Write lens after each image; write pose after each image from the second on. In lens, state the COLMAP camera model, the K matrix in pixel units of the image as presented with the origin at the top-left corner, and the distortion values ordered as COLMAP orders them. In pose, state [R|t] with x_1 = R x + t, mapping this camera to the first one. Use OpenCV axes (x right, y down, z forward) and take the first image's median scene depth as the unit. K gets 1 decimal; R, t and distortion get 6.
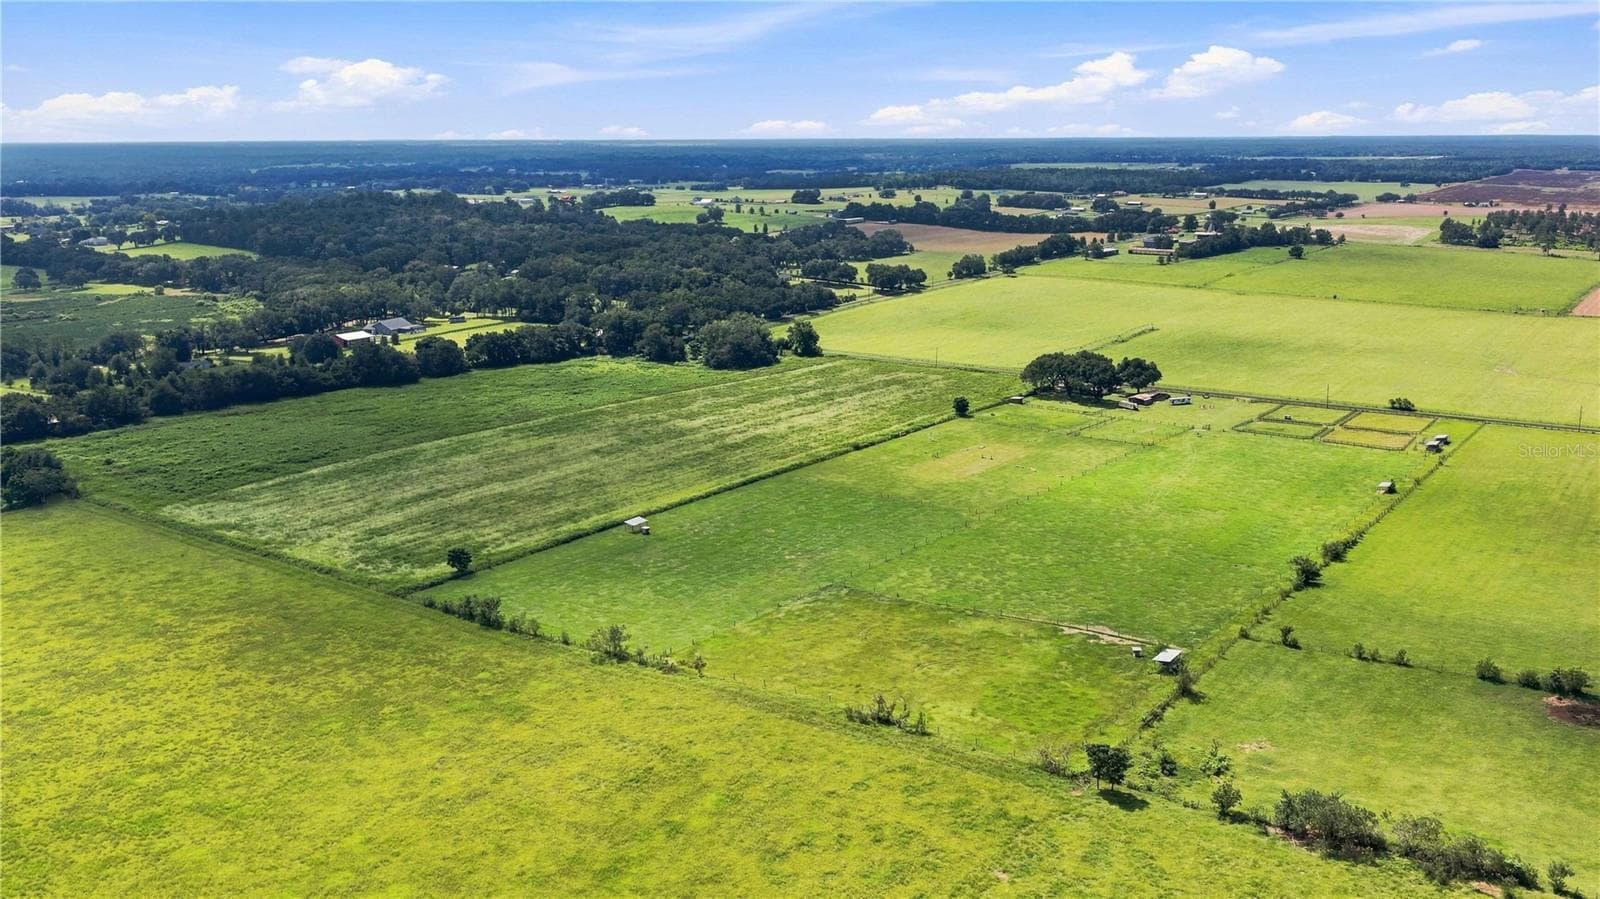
lens RADIAL K [[1326.1, 0, 800.0], [0, 1326.1, 449.5], [0, 0, 1]] dist [0.020036, -0.012839]
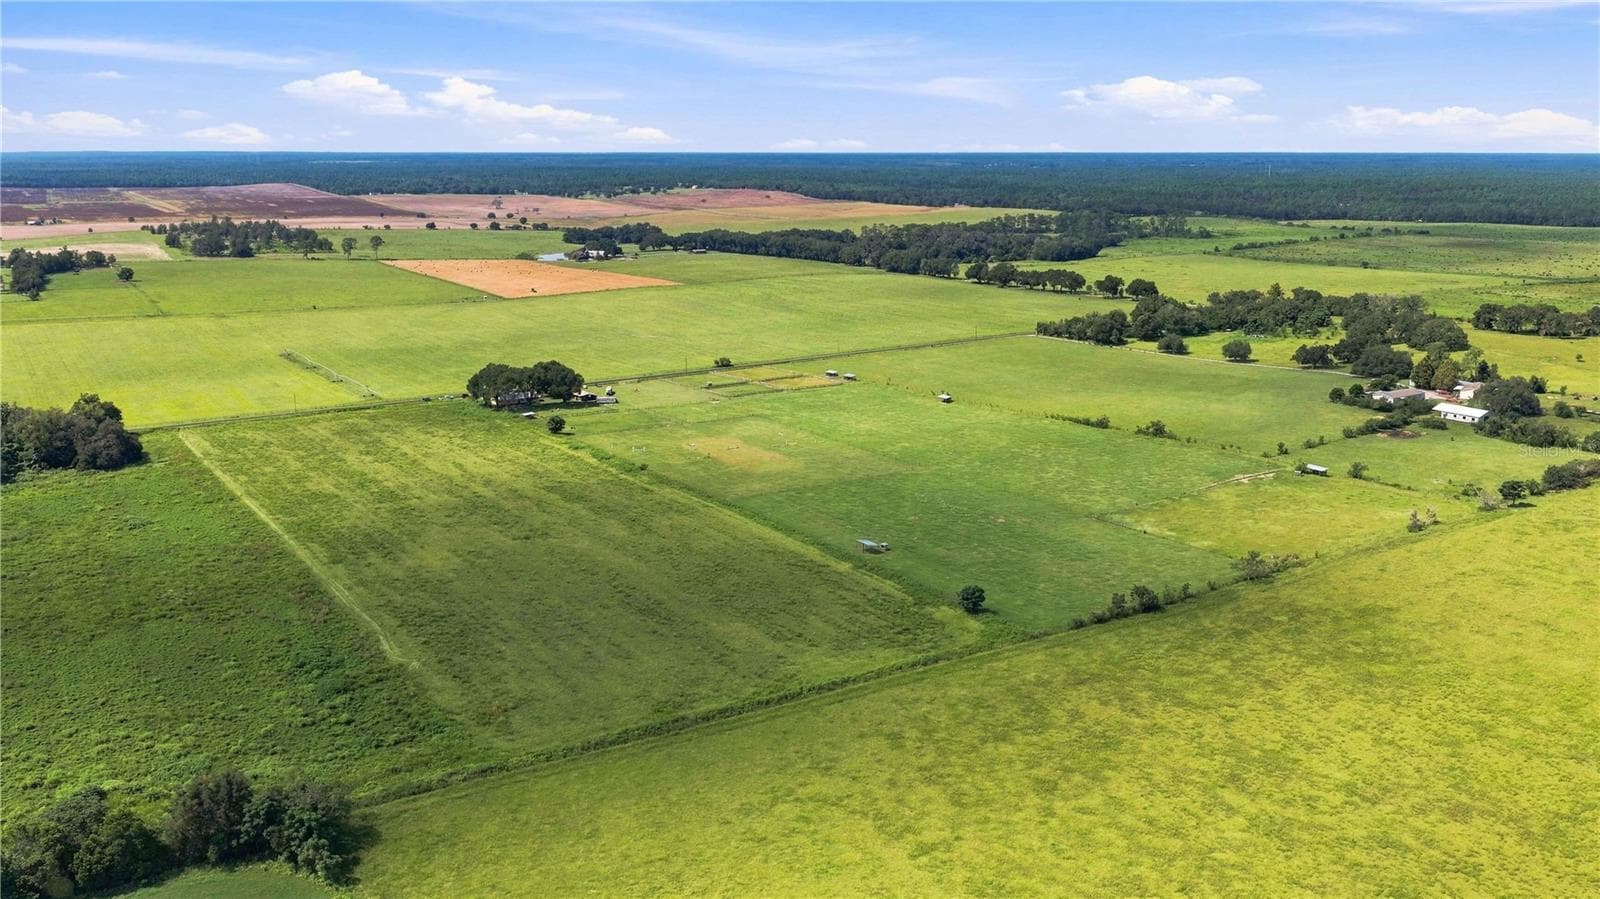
lens RADIAL K [[1326.1, 0, 800.0], [0, 1326.1, 449.5], [0, 0, 1]] dist [0.020036, -0.012839]
pose [[0.374451, -0.202338, 0.904901, -0.954762], [0.212874, 0.968594, 0.128492, -0.140397], [-0.902480, 0.144516, 0.405764, 0.605568]]
